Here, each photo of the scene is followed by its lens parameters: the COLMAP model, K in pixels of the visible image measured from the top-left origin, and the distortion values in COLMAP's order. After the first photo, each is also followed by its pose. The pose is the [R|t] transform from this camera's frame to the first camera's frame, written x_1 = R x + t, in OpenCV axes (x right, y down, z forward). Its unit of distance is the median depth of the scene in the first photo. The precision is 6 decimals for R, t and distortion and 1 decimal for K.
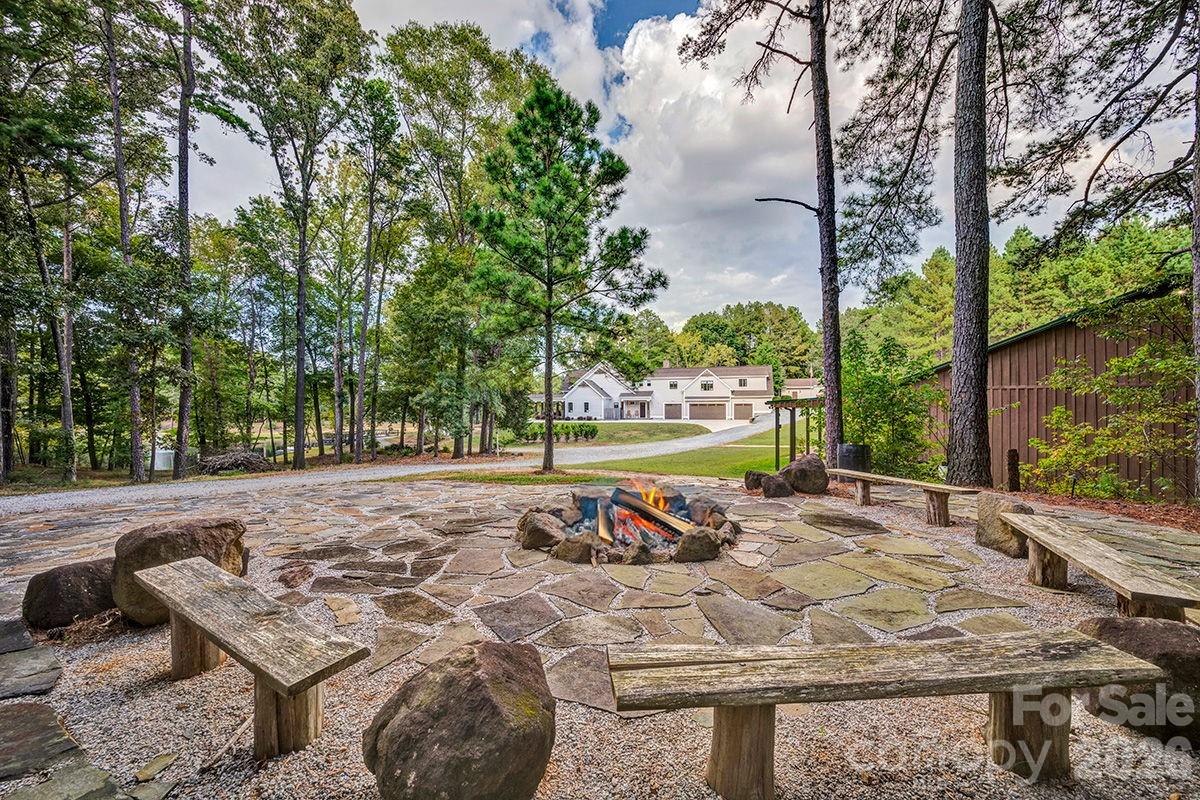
lens RADIAL K [[467.0, 0, 599.9], [0, 467.0, 402.4], [0, 0, 1]] dist [0.001648, 0.000024]
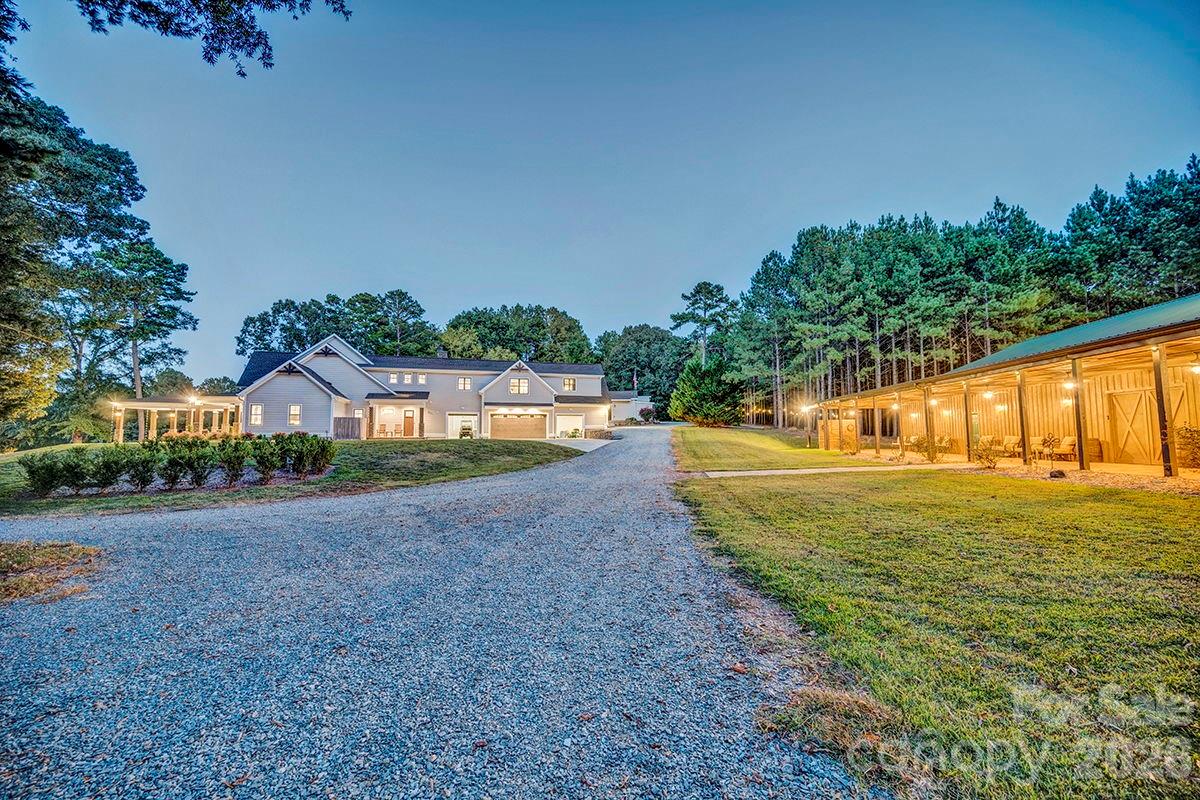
lens RADIAL K [[467.0, 0, 601.4], [0, 467.0, 399.1], [0, 0, 1]] dist [0.001648, 0.000024]
pose [[0.844513, 0.046206, 0.533537, -0.017679], [-0.004645, 0.996865, -0.078980, 0.030885], [-0.535514, 0.064221, 0.842081, 0.373185]]
